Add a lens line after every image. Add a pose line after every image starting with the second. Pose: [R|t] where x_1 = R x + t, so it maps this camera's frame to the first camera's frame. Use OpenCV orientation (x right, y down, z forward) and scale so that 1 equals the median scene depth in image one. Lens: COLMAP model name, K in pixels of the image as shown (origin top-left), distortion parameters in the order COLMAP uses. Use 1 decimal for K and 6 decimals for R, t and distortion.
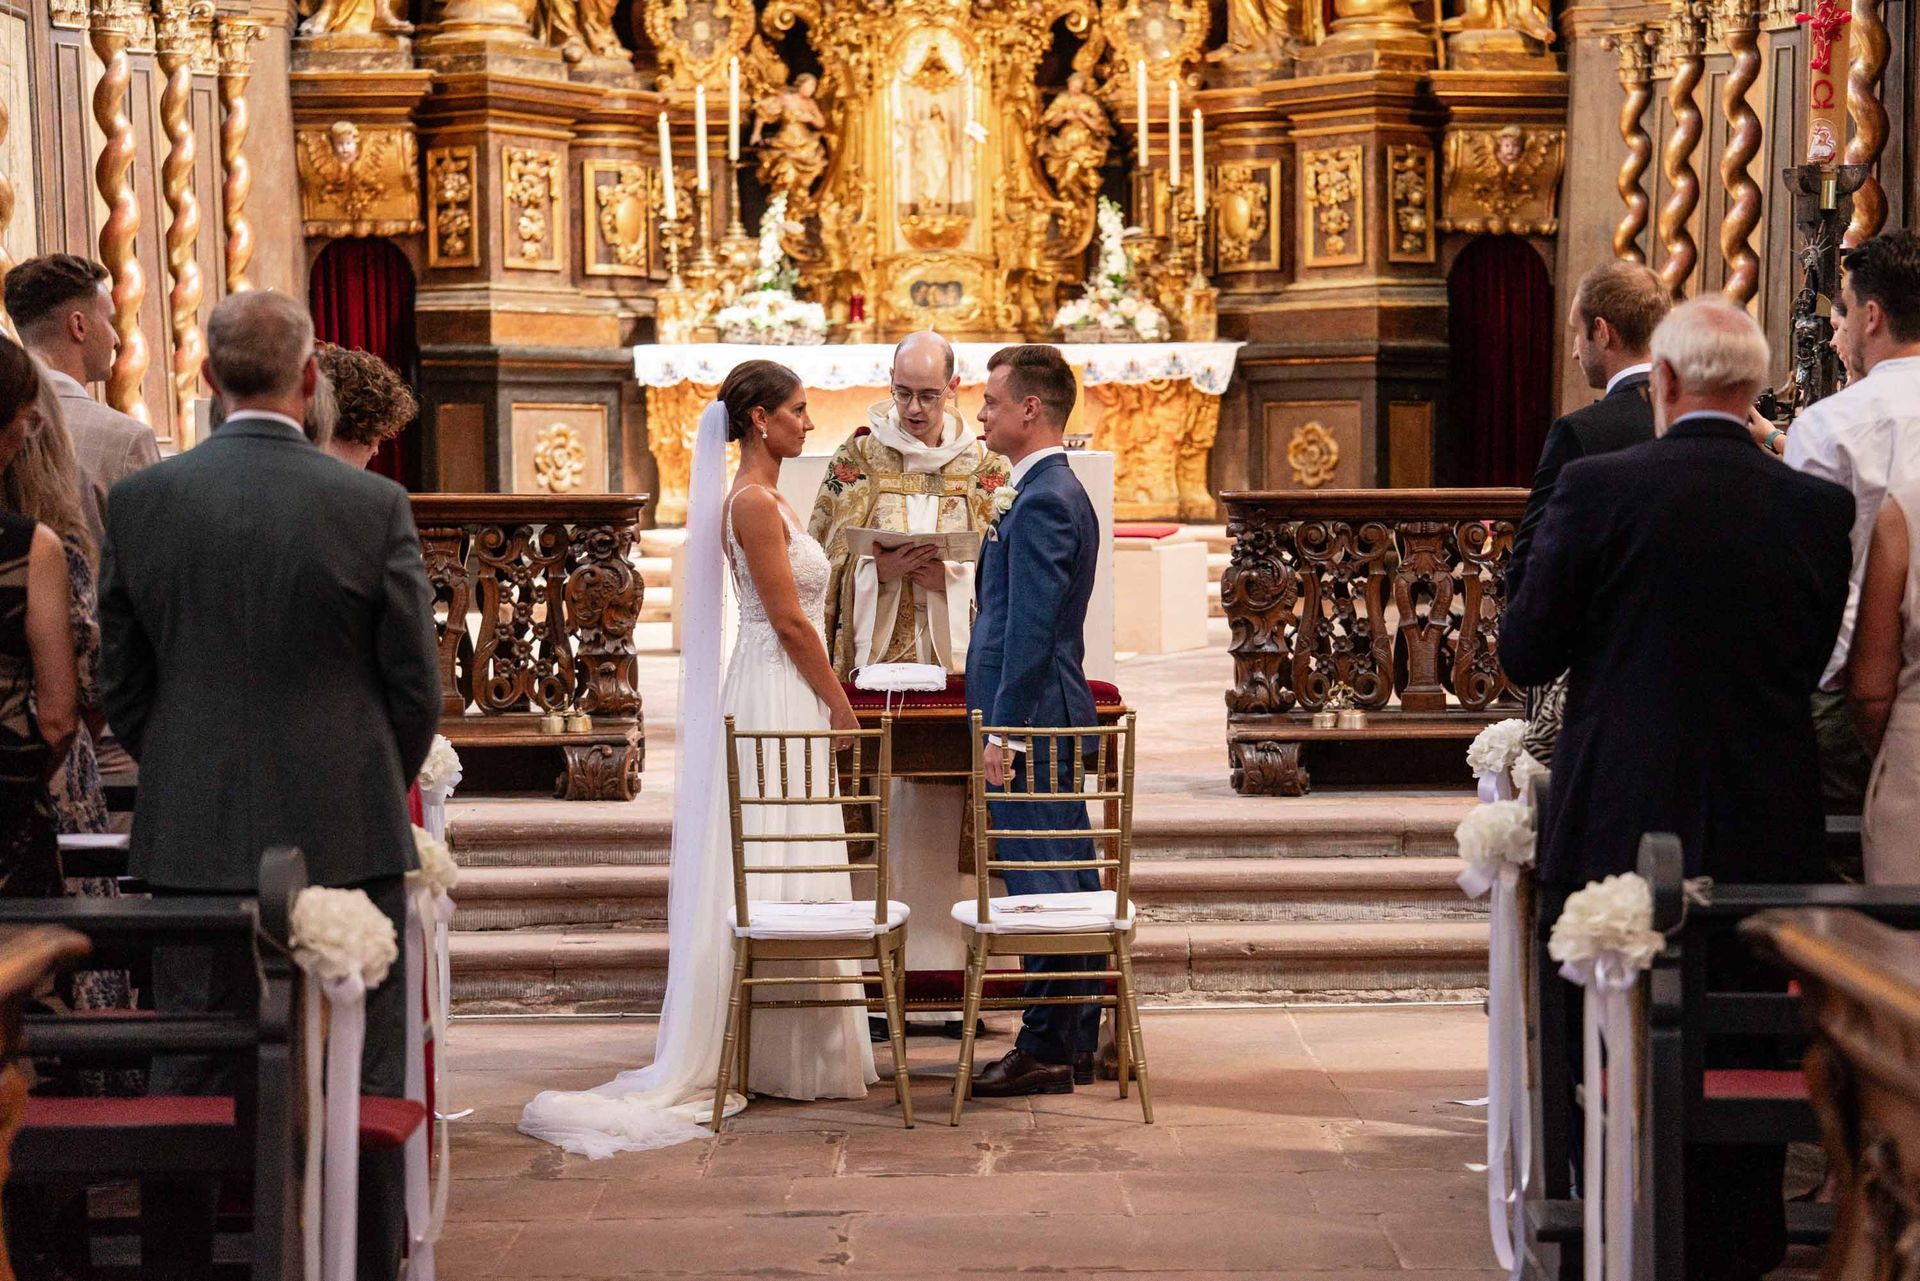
lens RADIAL K [[4350.3, 0, 1068.0], [0, 4350.3, 704.6], [0, 0, 1]] dist [0.318437, 0.013044]
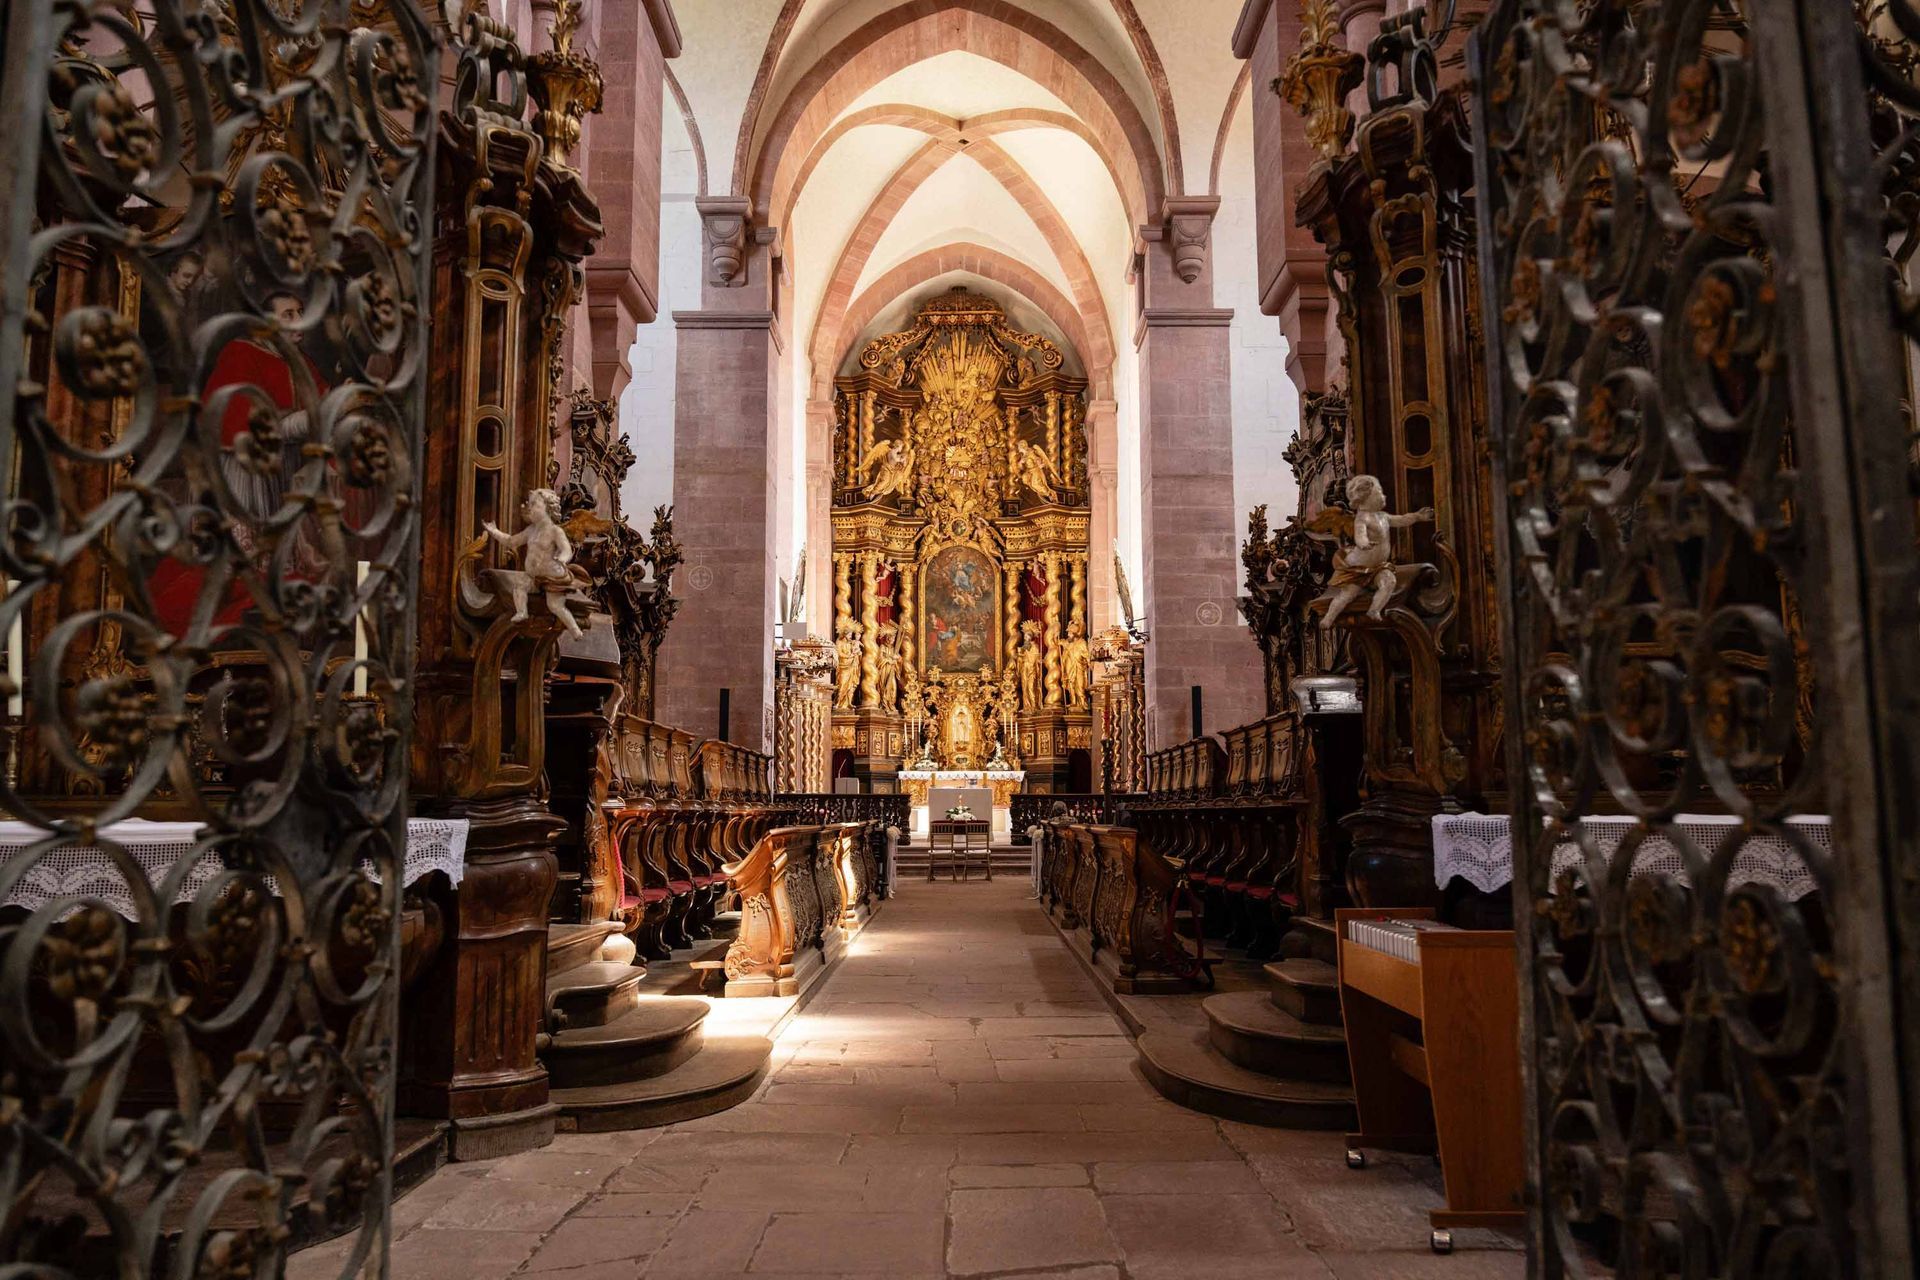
lens RADIAL K [[1387.9, 0, 960.0], [0, 1387.9, 640.0], [0, 0, 1]] dist [-0.012597, -0.000671]
pose [[0.999484, 0.000963, -0.032098, 0.017015], [-0.006717, 0.983708, -0.179647, 0.049664], [0.031403, 0.179770, 0.983207, -0.523182]]
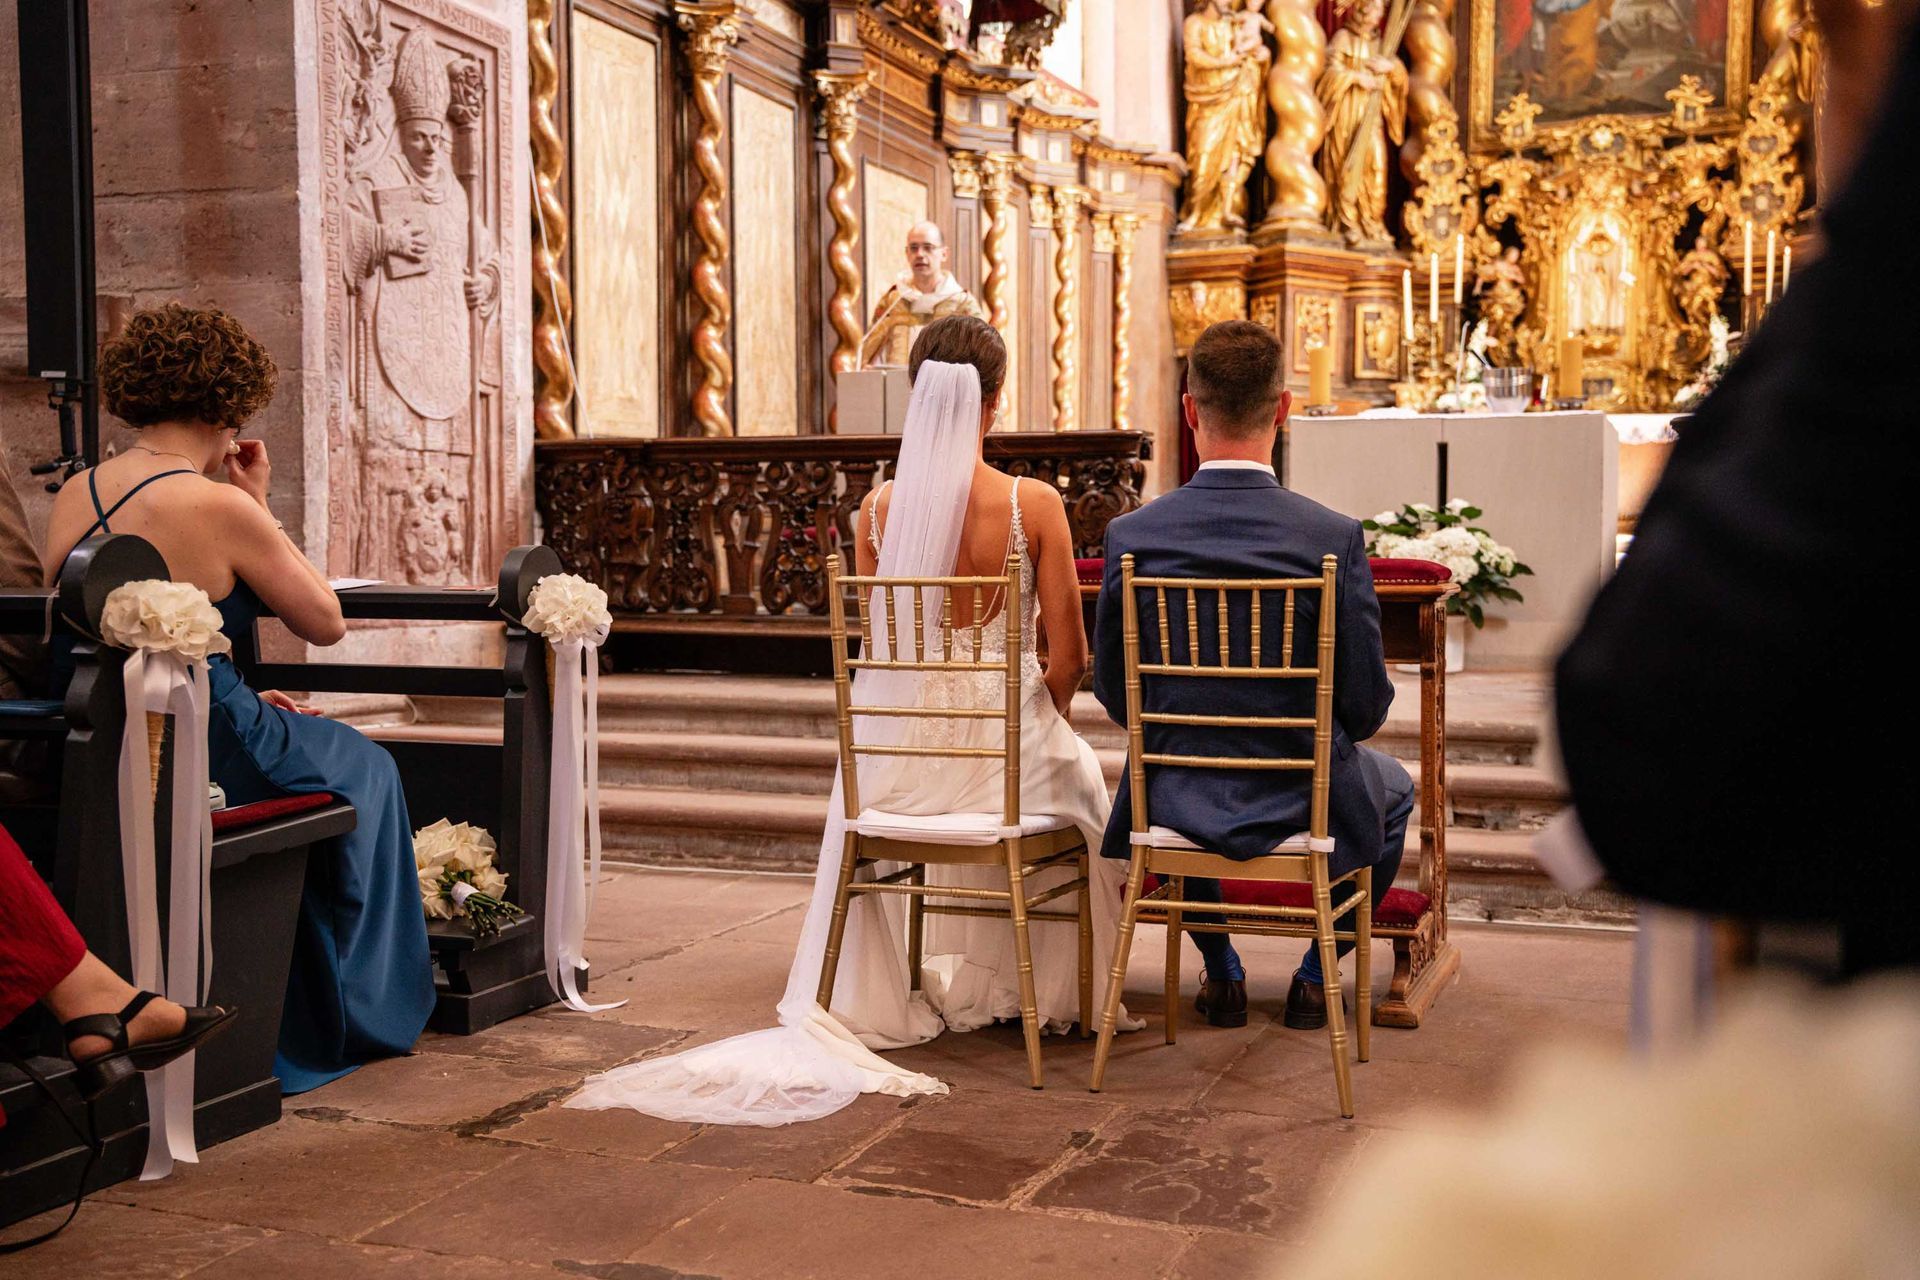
lens RADIAL K [[2014.5, 0, 968.4], [0, 2014.5, 647.5], [0, 0, 1]] dist [0.036619, 0.145488]
pose [[0.925450, 0.026253, -0.377960, 0.038097], [-0.032242, 0.999435, -0.009526, 0.009548], [0.377496, 0.021002, 0.925773, 0.289078]]
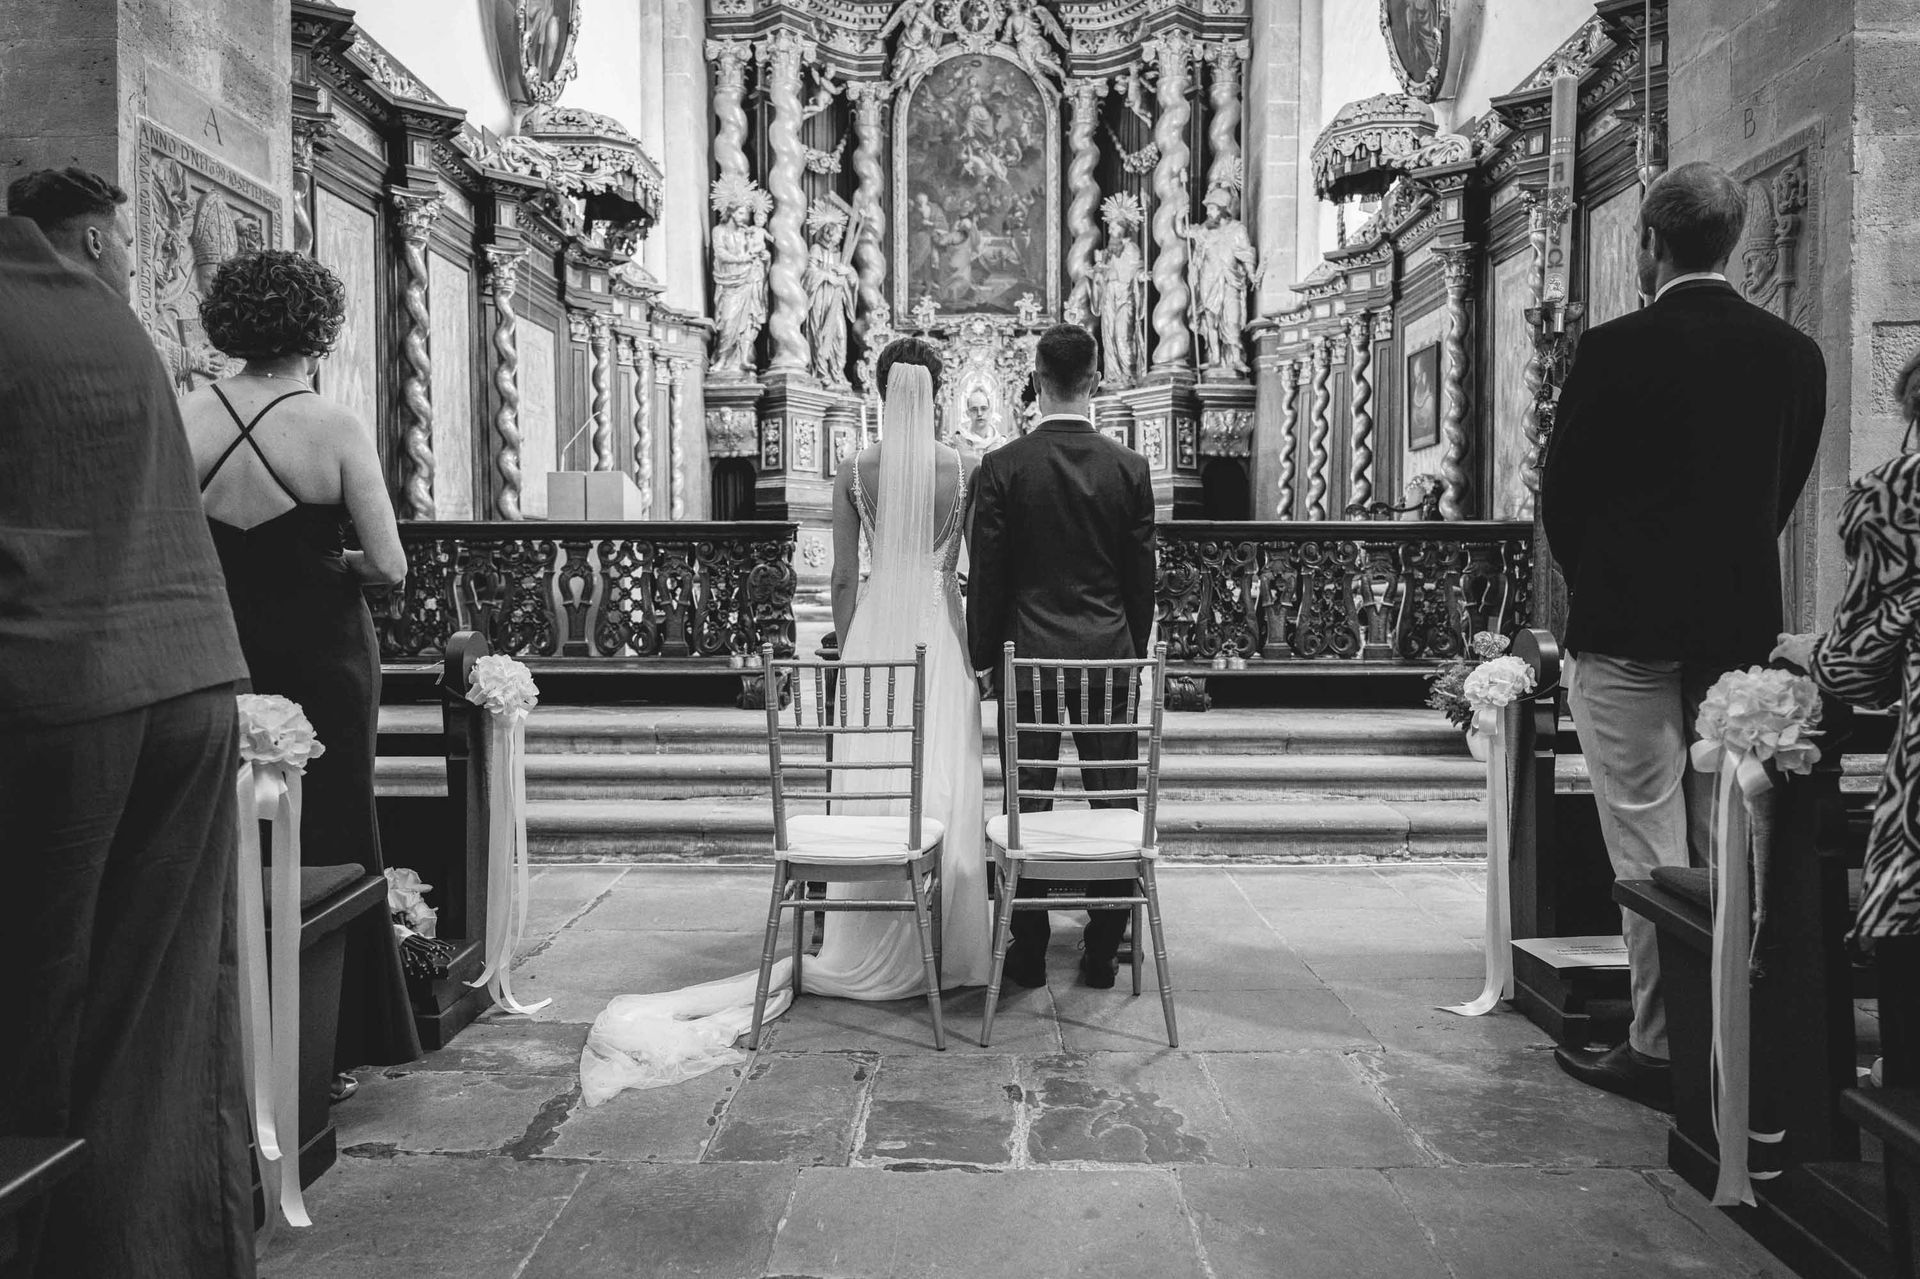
lens RADIAL K [[1331.6, 0, 960.0], [0, 1331.6, 639.5], [0, 0, 1]] dist [-0.010561, -0.002014]
pose [[0.998966, 0.007648, -0.044809, -0.008133], [-0.008527, 0.999774, -0.019461, 0.002988], [0.044650, 0.019823, 0.998806, 0.300949]]
